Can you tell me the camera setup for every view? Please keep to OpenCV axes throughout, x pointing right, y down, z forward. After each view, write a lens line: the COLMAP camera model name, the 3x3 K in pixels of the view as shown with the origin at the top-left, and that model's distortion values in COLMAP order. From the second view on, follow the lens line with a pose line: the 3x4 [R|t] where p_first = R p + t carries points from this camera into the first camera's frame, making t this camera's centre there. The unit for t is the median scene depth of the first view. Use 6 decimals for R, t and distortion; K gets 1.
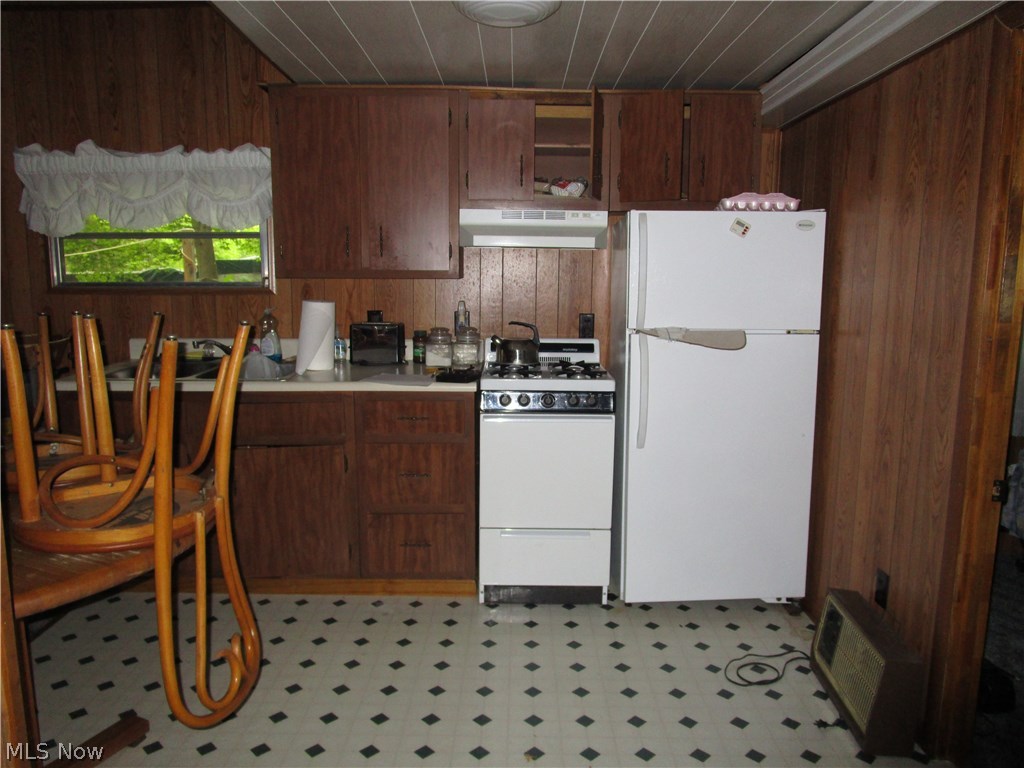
lens RADIAL K [[732.1, 0, 511.7], [0, 732.1, 379.4], [0, 0, 1]] dist [-0.026595, 0.008238]
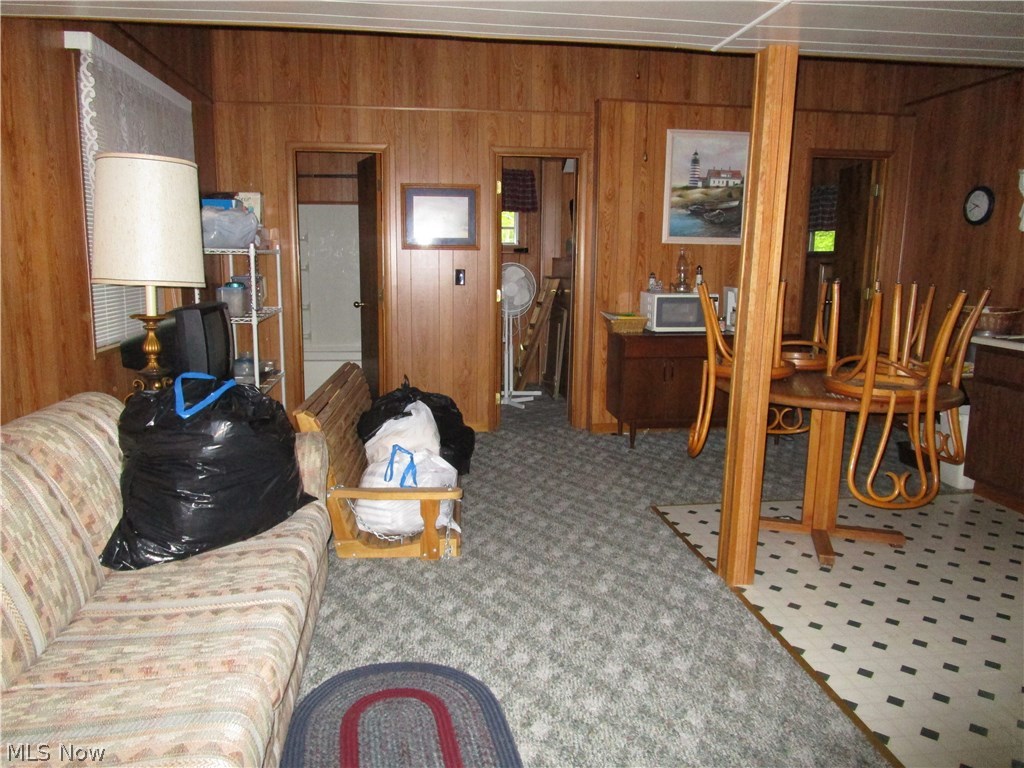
lens RADIAL K [[732.1, 0, 511.5], [0, 732.1, 376.7], [0, 0, 1]] dist [-0.026595, 0.008238]
pose [[0.135770, 0.166245, -0.976693, 0.647136], [-0.162672, 0.976183, 0.143545, 0.023327], [0.977294, 0.139391, 0.159579, -0.117420]]
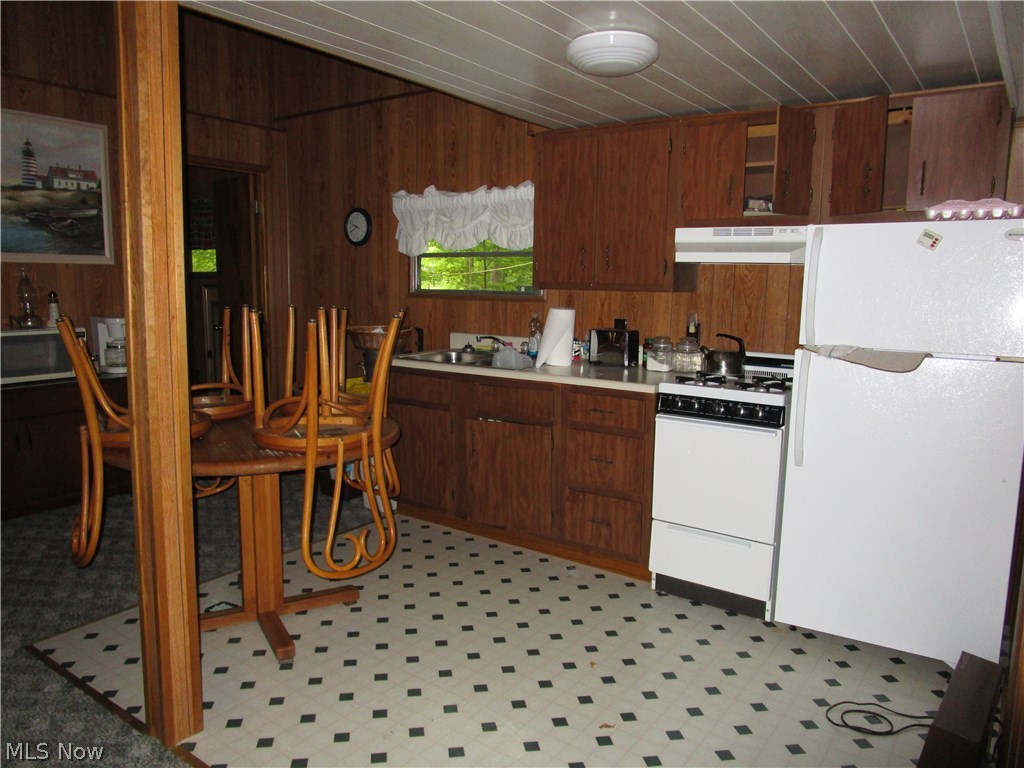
lens RADIAL K [[732.1, 0, 512.0], [0, 732.1, 379.9], [0, 0, 1]] dist [-0.026595, 0.008238]
pose [[0.815252, 0.085386, -0.572777, 0.390765], [-0.097808, 0.995163, 0.009139, 0.007339], [0.570787, 0.048572, 0.819660, -0.025032]]
